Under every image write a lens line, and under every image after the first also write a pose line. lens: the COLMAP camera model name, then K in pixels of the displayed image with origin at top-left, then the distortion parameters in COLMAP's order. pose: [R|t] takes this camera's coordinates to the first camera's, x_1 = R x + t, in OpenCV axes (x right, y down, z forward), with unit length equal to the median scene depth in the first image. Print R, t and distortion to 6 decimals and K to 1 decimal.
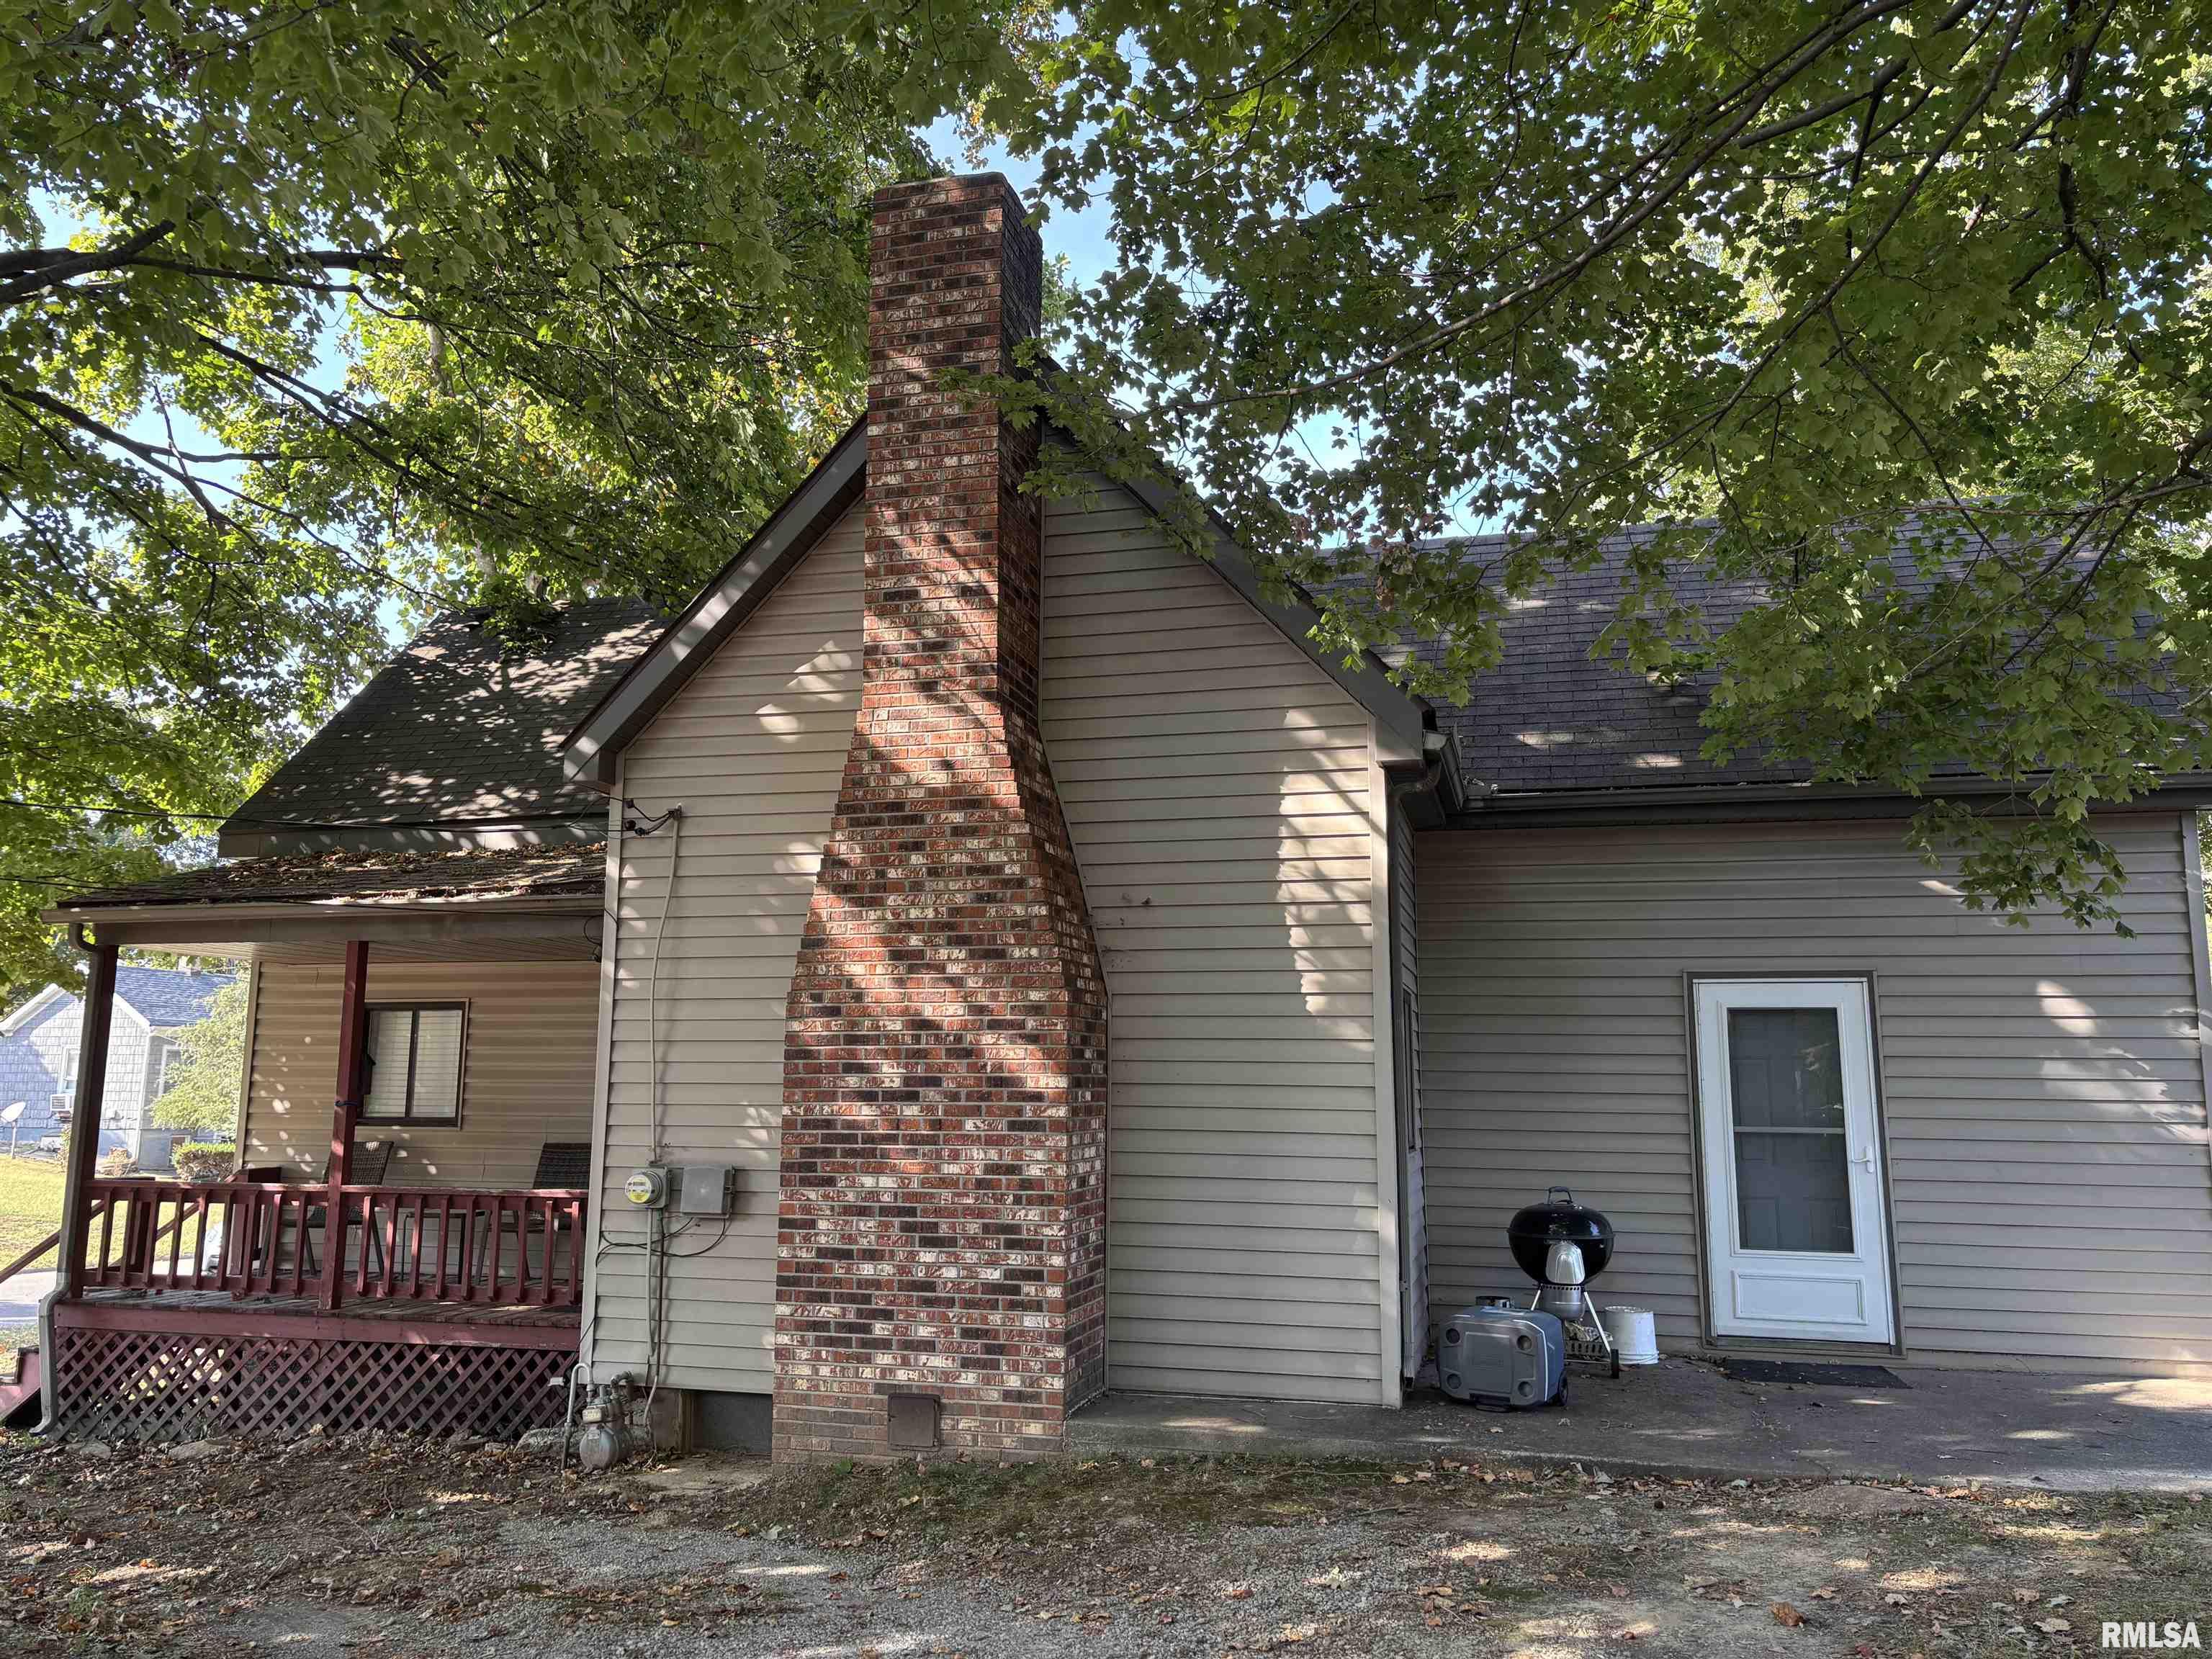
lens RADIAL K [[1663.5, 0, 1096.7], [0, 1663.5, 830.0], [0, 0, 1]] dist [0.040874, -0.095047]
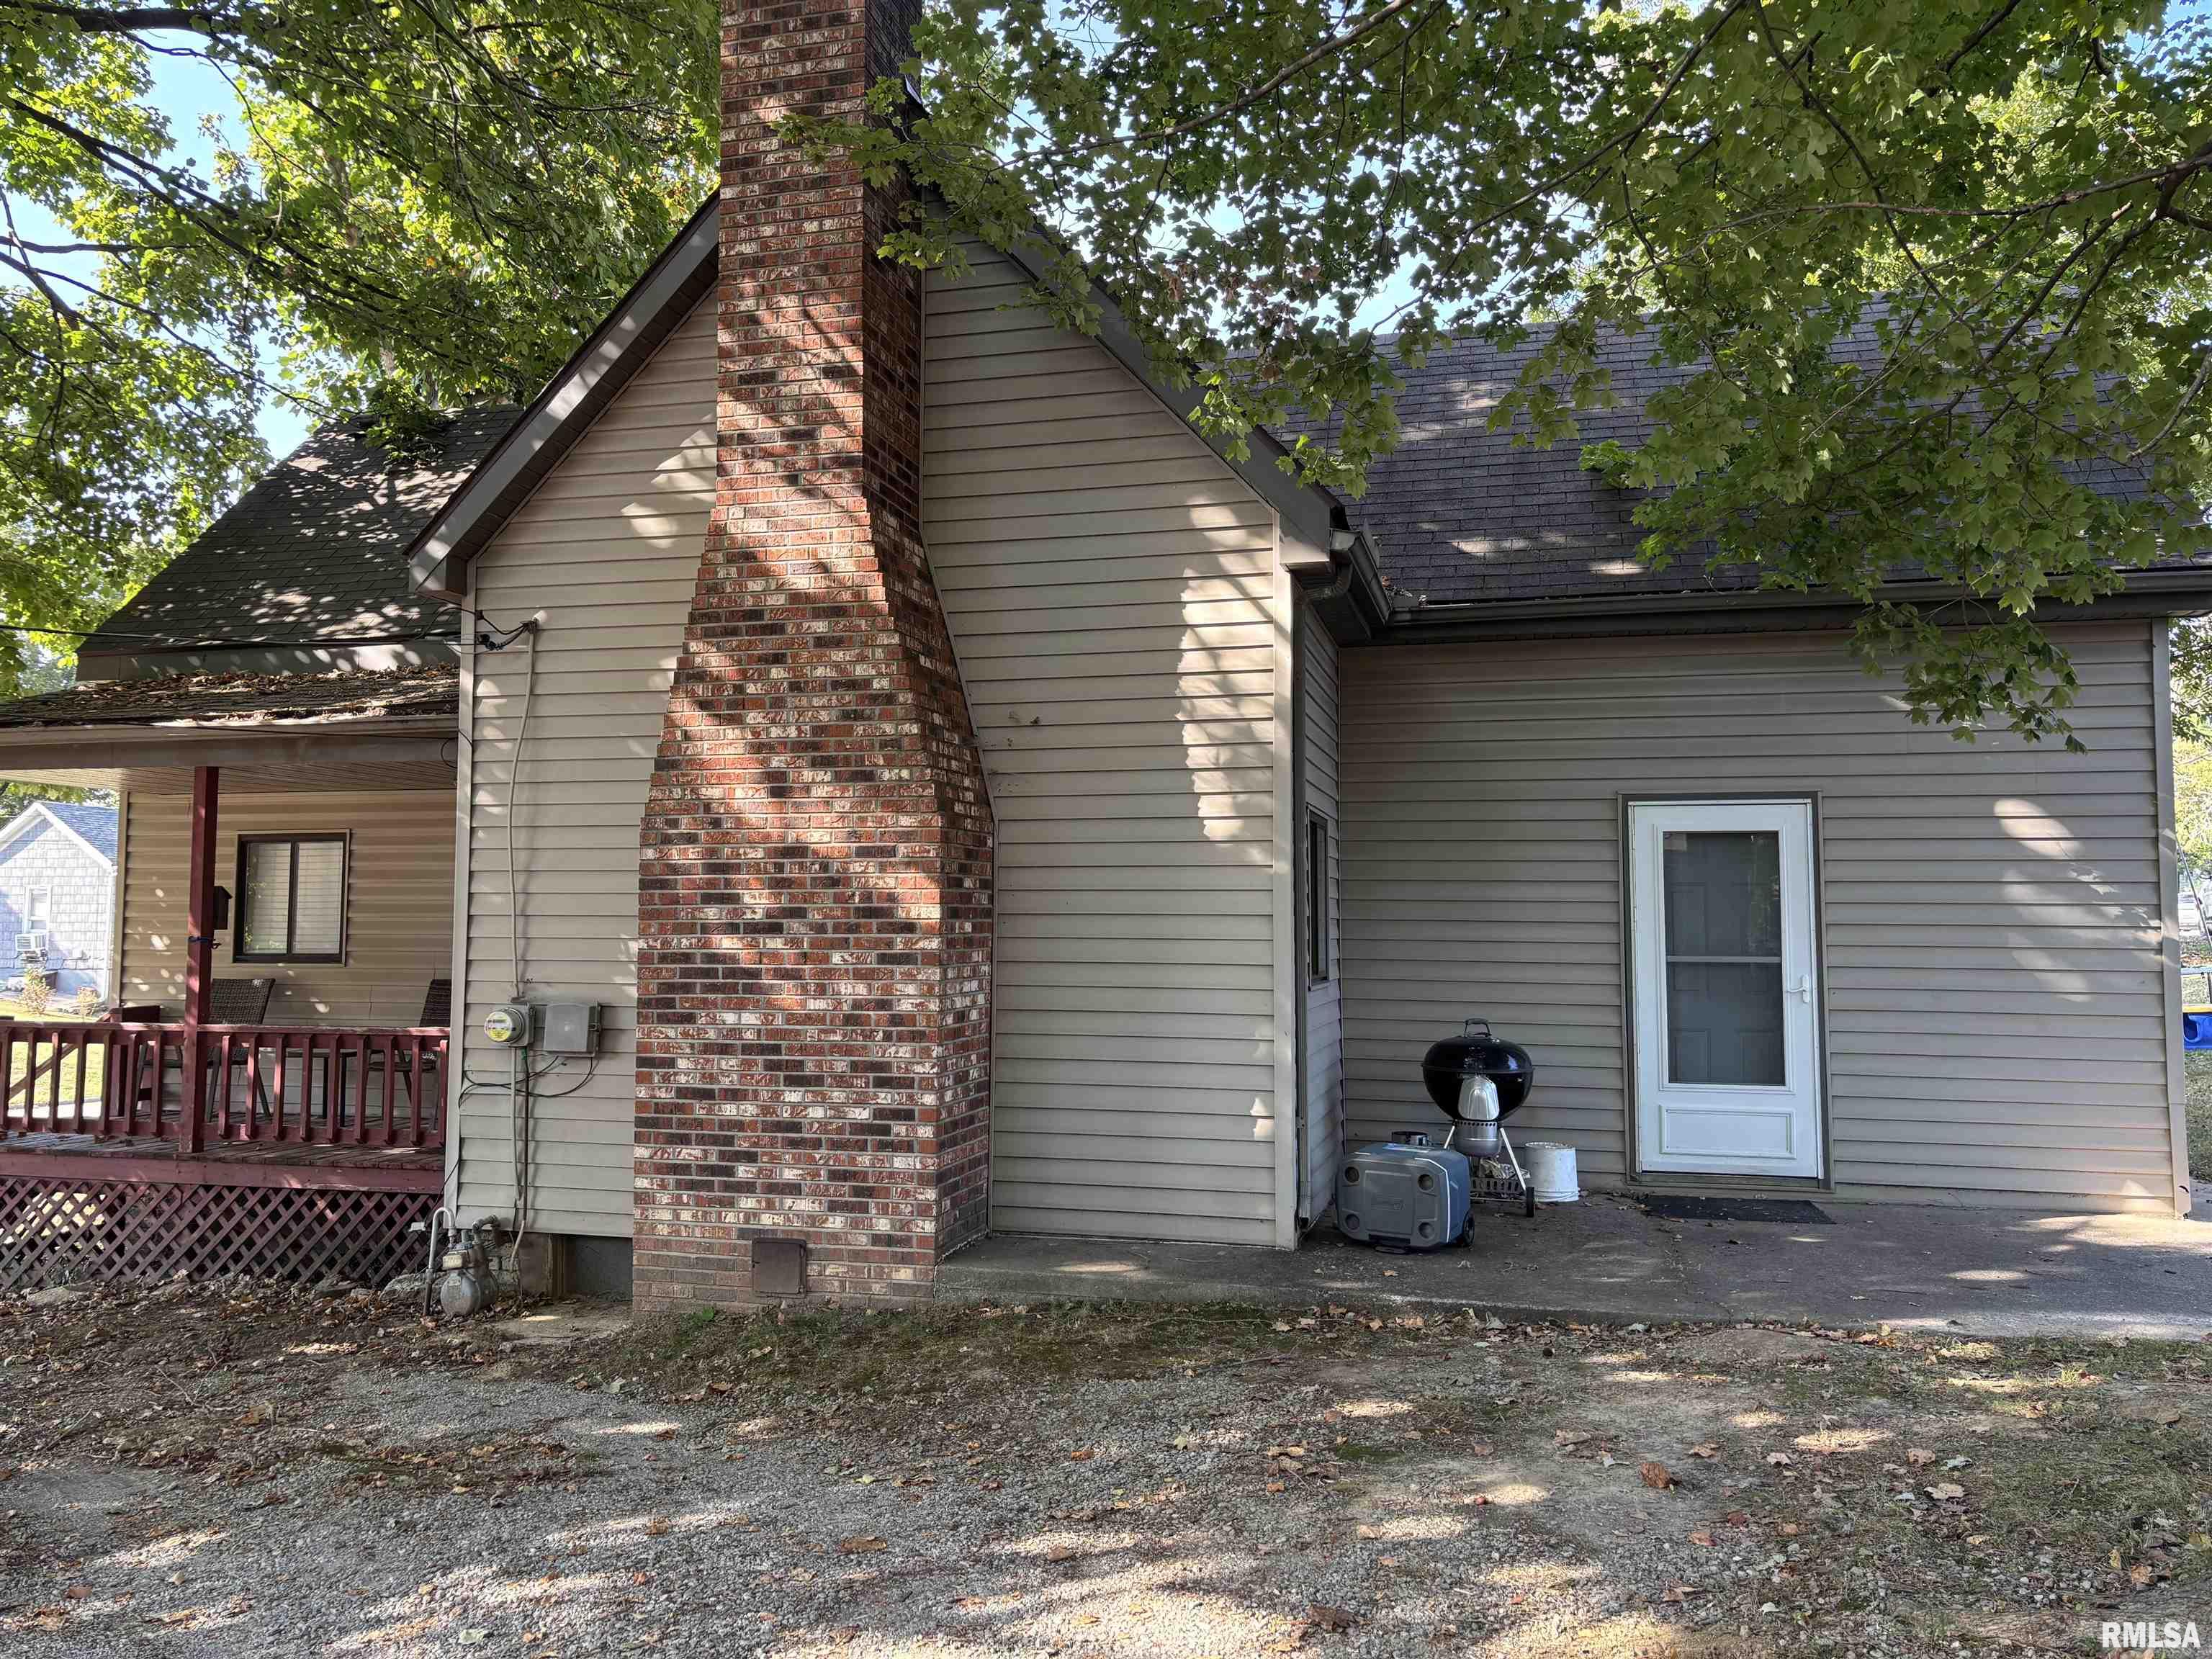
lens RADIAL K [[1663.0, 0, 1106.0], [0, 1663.0, 829.5], [0, 0, 1]] dist [0.102861, -0.254441]
pose [[0.999929, -0.003783, 0.011290, 0.060661], [0.002660, 0.995194, 0.097891, 0.013348], [-0.011606, -0.097854, 0.995133, 0.069557]]
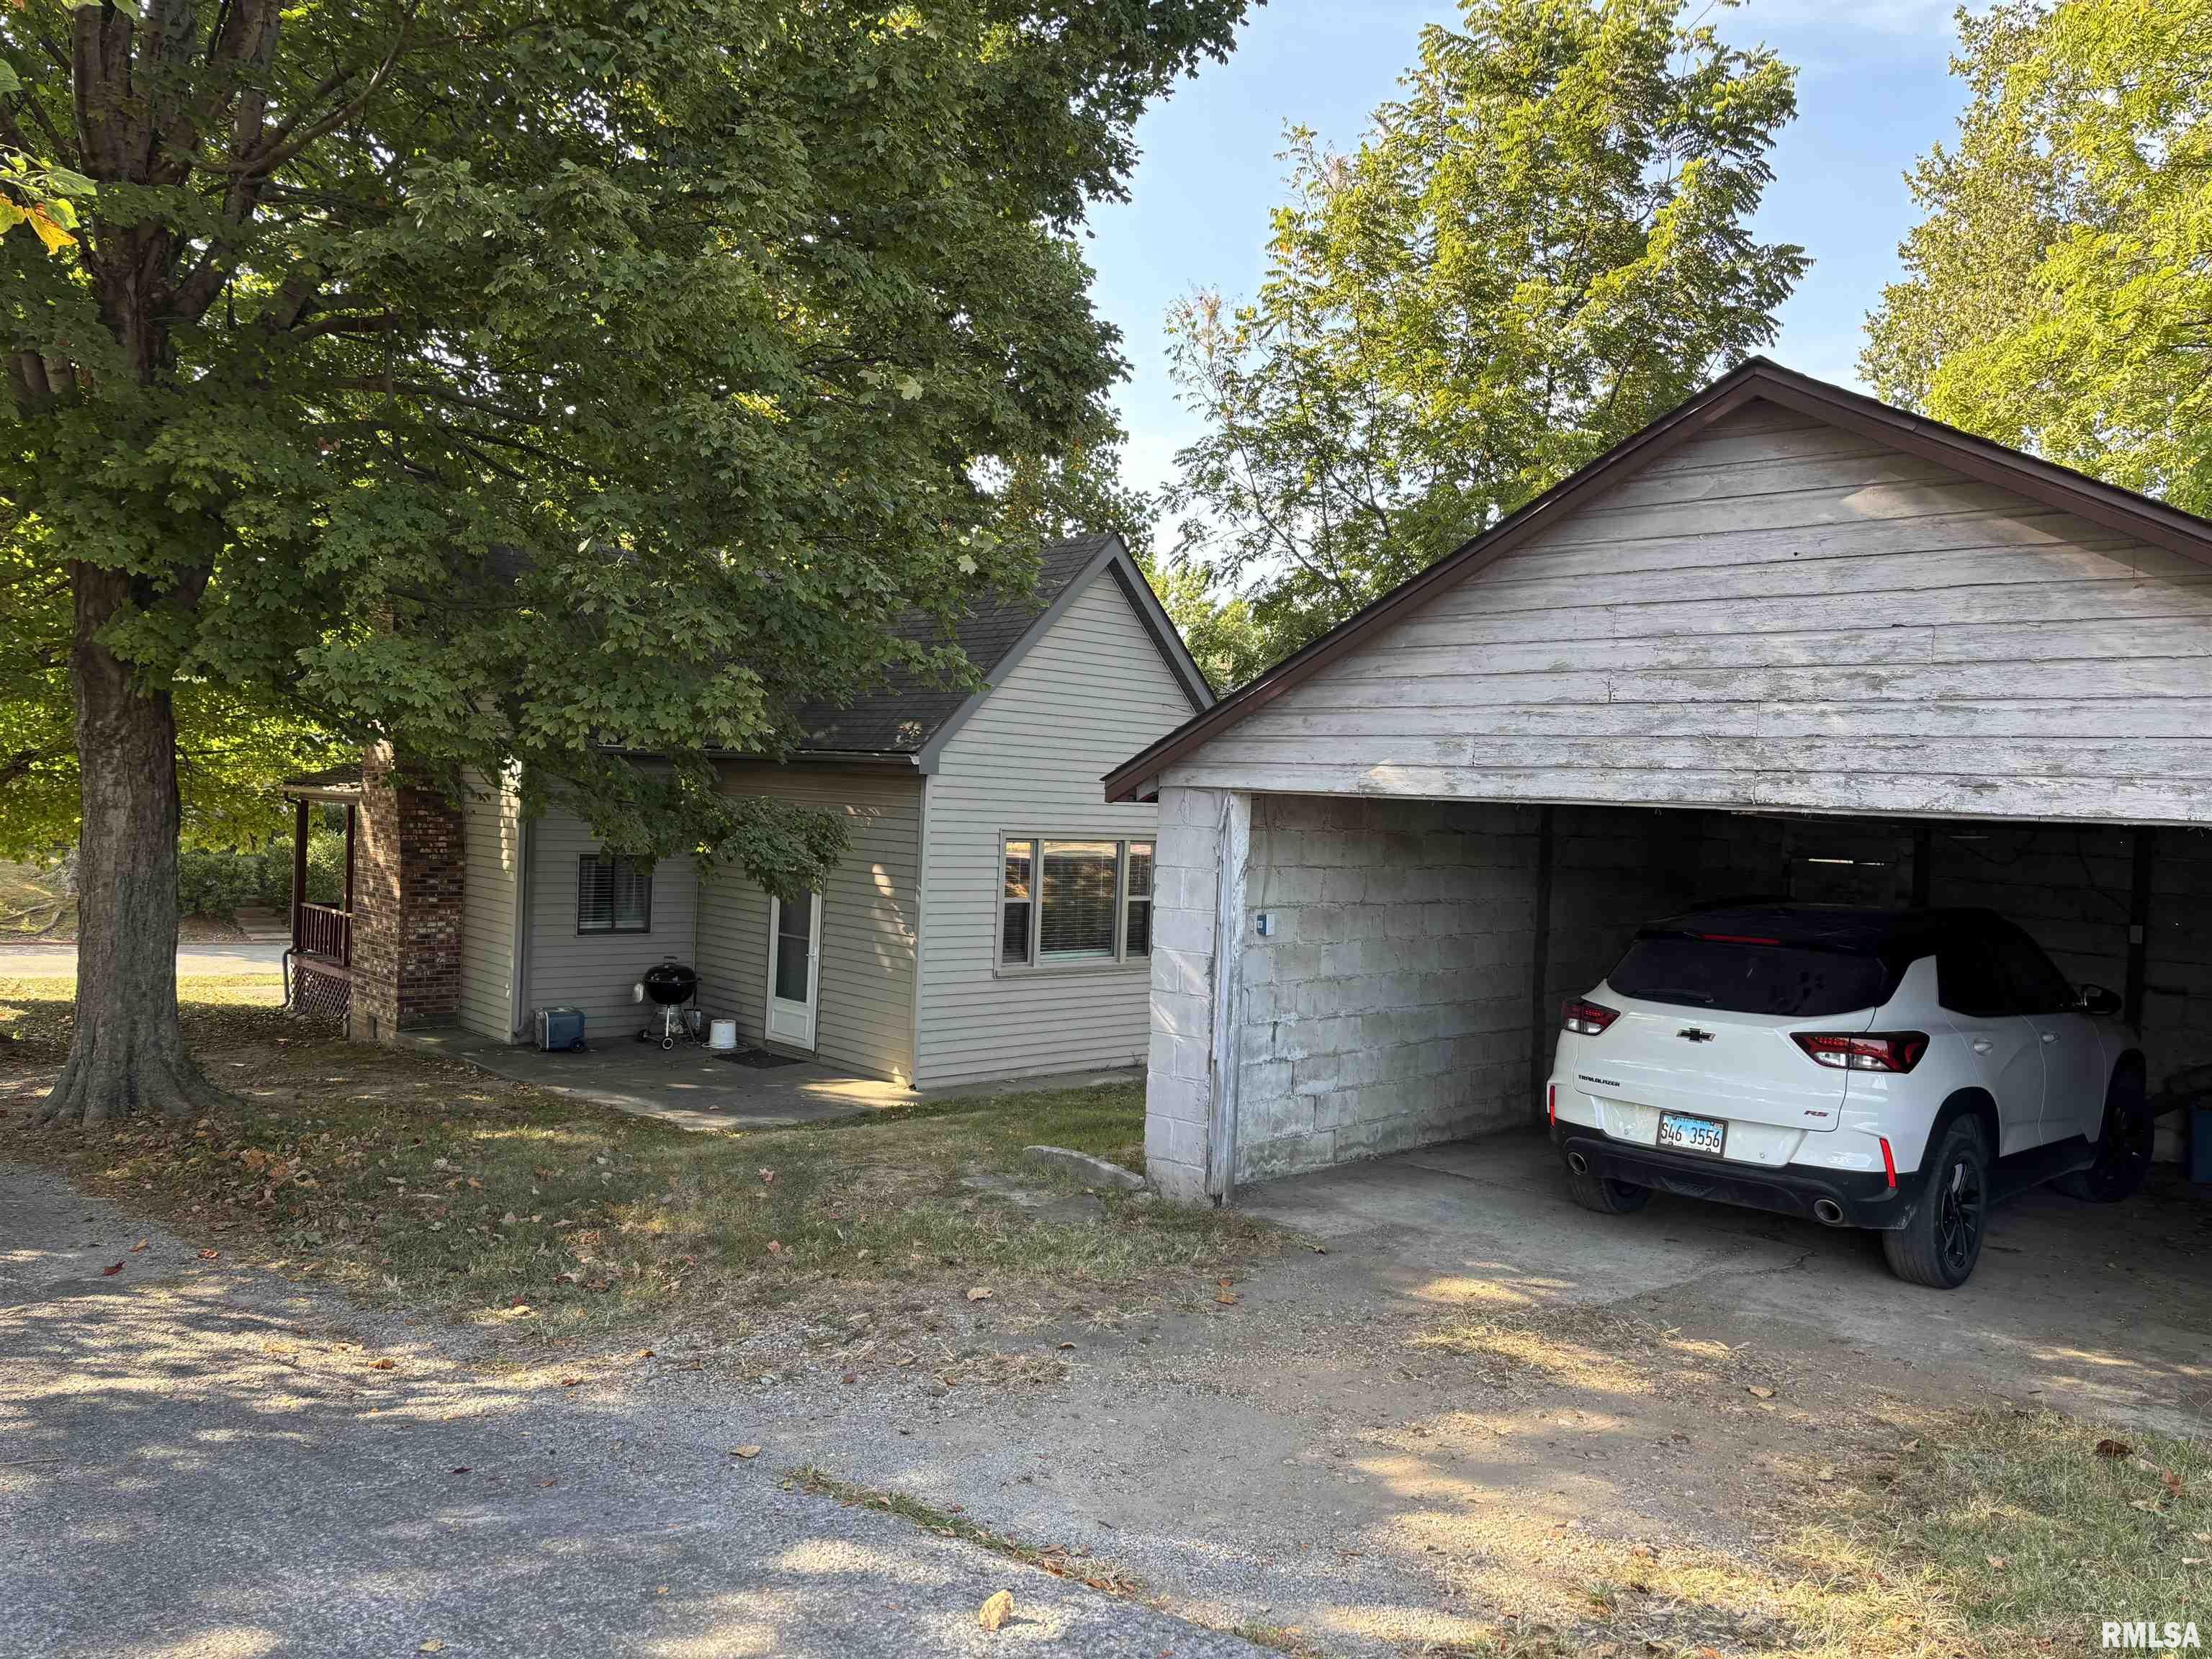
lens RADIAL K [[1671.8, 0, 1107.3], [0, 1671.8, 842.5], [0, 0, 1]] dist [0.006828, 0.000569]
pose [[0.854855, 0.044613, -0.516946, 1.914991], [0.043207, 0.986716, 0.156605, -0.229405], [0.517066, -0.156210, 0.841571, -0.426528]]
